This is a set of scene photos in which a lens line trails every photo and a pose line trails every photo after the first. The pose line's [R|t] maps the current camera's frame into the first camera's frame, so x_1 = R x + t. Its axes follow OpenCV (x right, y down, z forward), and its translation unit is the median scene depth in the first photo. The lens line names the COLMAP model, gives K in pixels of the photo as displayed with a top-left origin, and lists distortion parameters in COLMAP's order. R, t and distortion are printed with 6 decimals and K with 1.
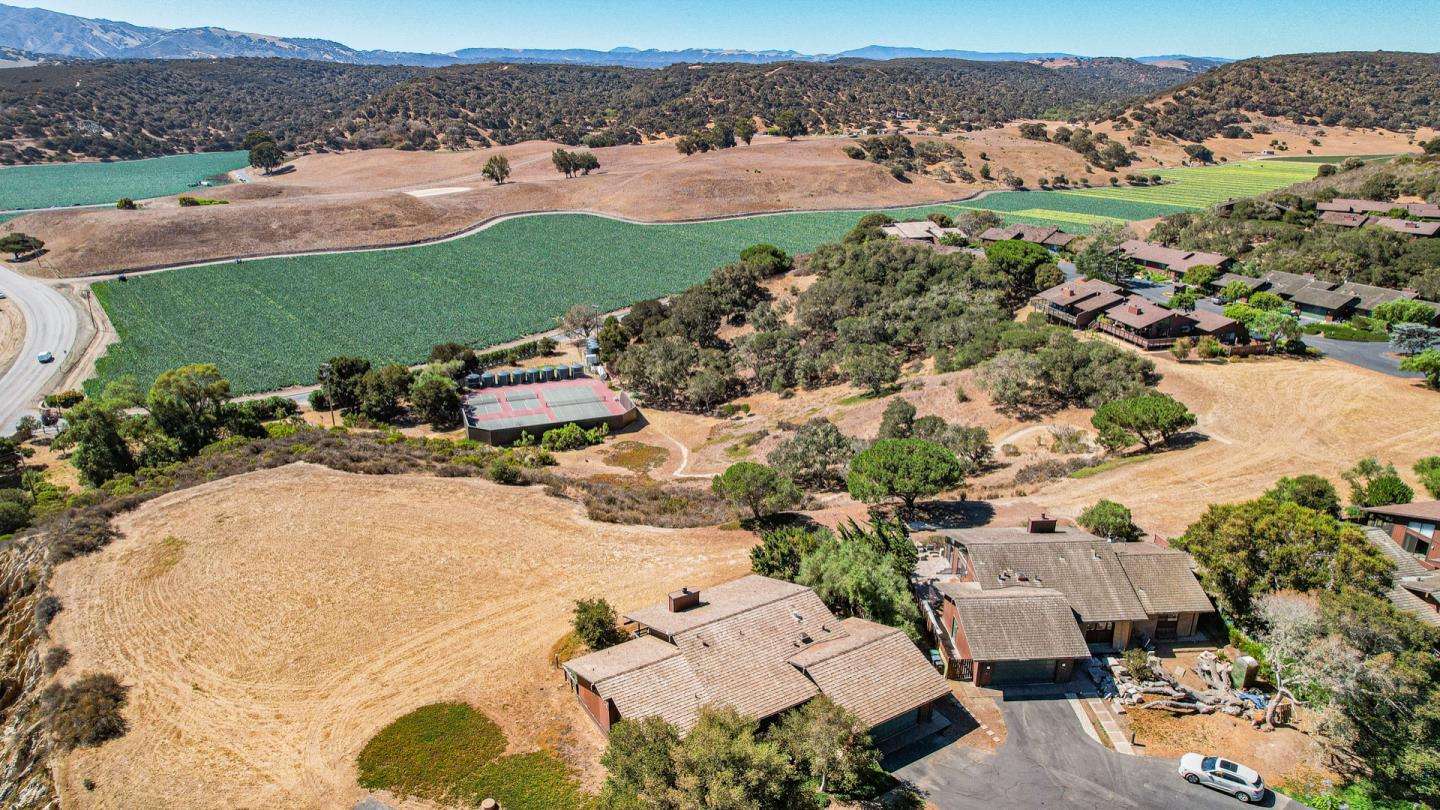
lens RADIAL K [[928.3, 0, 716.4], [0, 928.3, 401.9], [0, 0, 1]] dist [-0.071776, 0.061984]
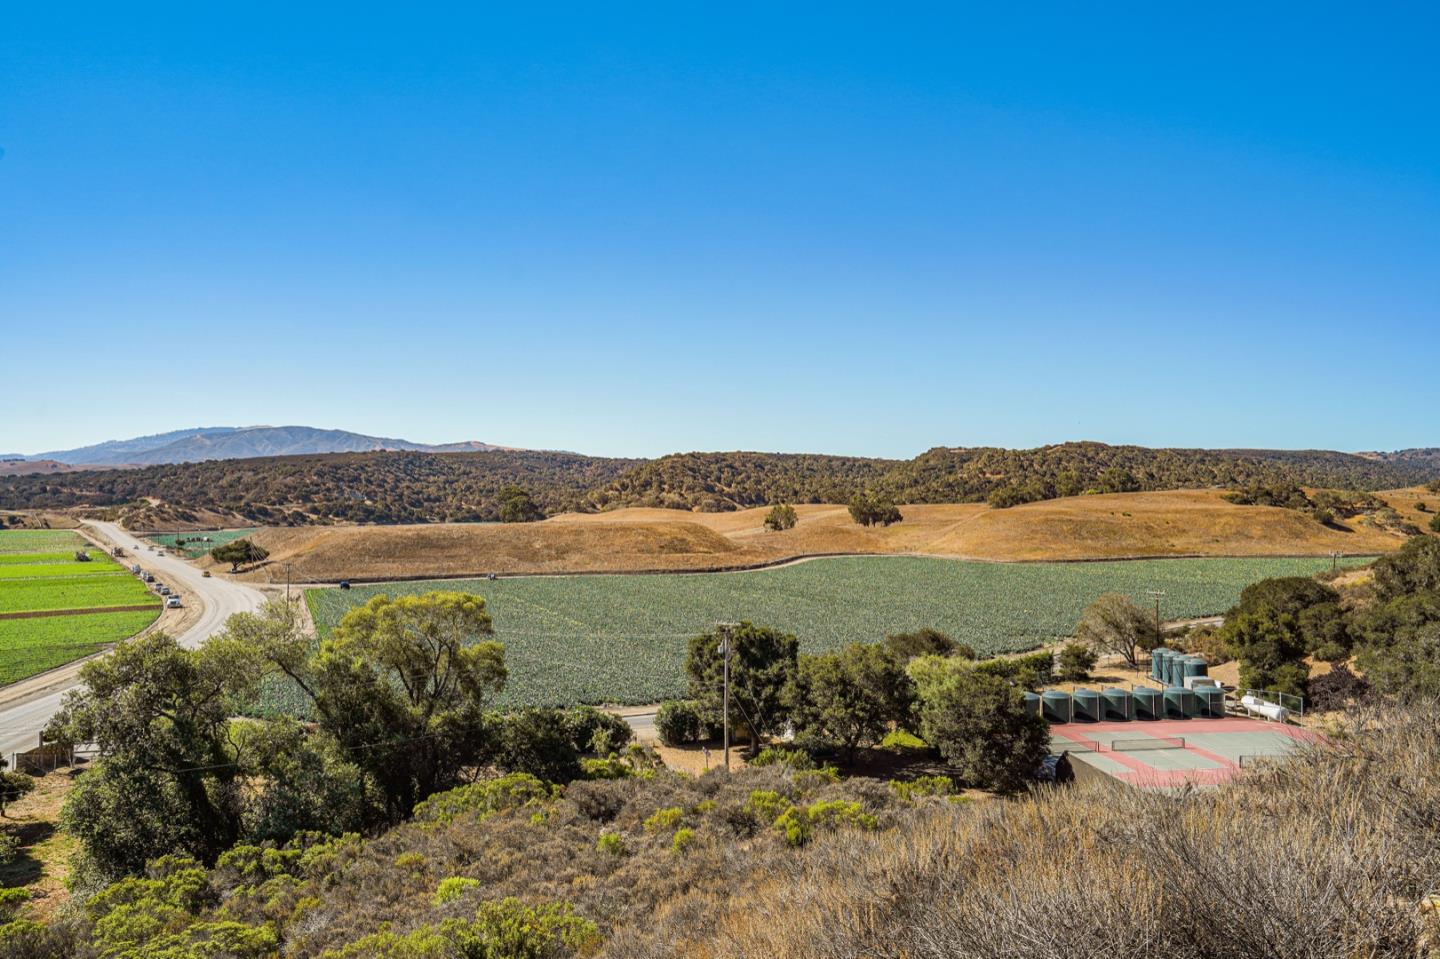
lens RADIAL K [[963.1, 0, 727.2], [0, 963.1, 479.8], [0, 0, 1]] dist [-0.021966, 0.043453]
pose [[0.976962, -0.007557, -0.213280, -0.163947], [-0.066452, 0.938919, -0.337662, 0.022826], [0.202805, 0.344055, 0.916786, 0.284918]]
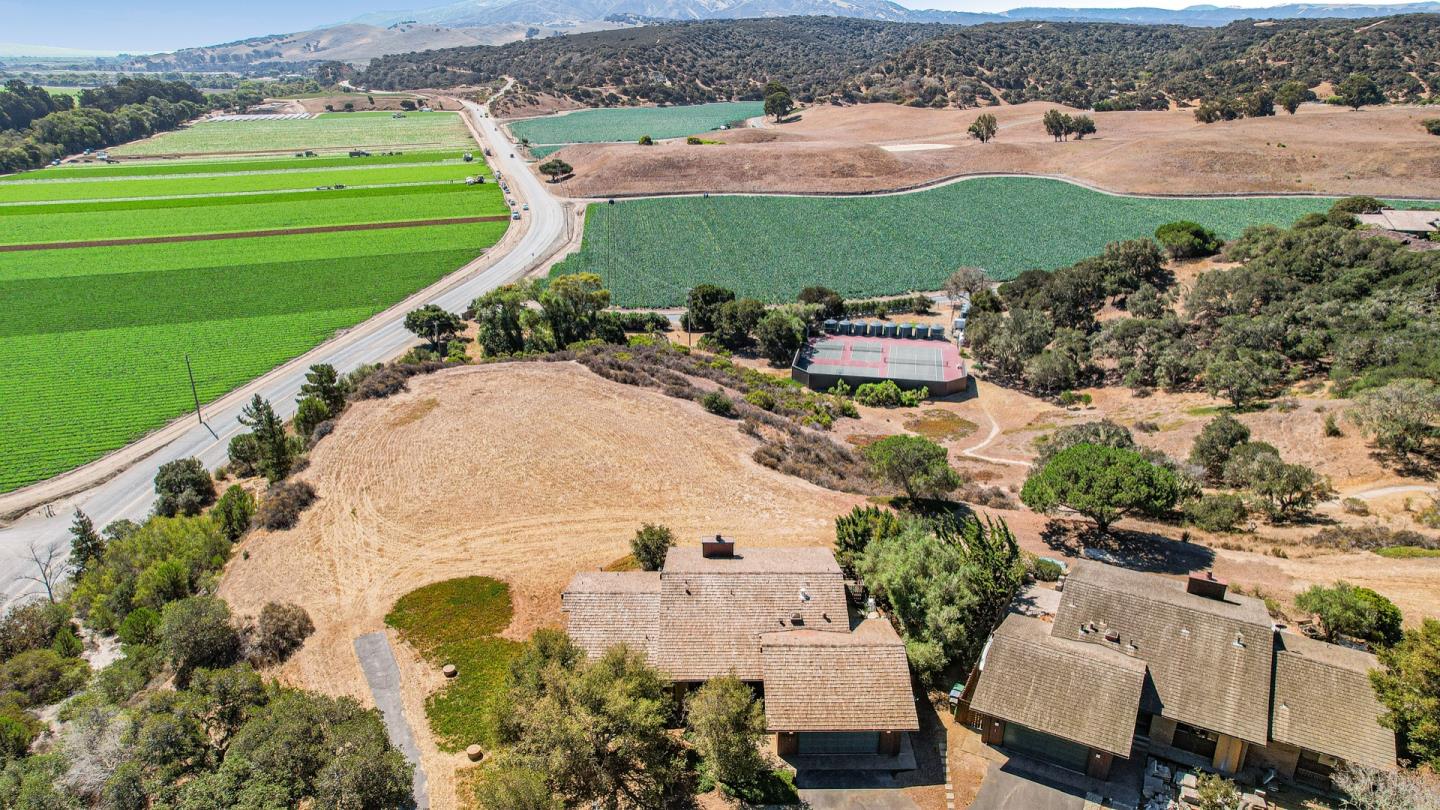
lens RADIAL K [[928.3, 0, 711.8], [0, 928.3, 396.8], [0, 0, 1]] dist [-0.071776, 0.061984]
pose [[0.850714, 0.182328, -0.492994, 0.079358], [-0.165654, 0.983115, 0.077739, -0.002323], [0.498844, 0.015533, 0.866553, 0.033092]]
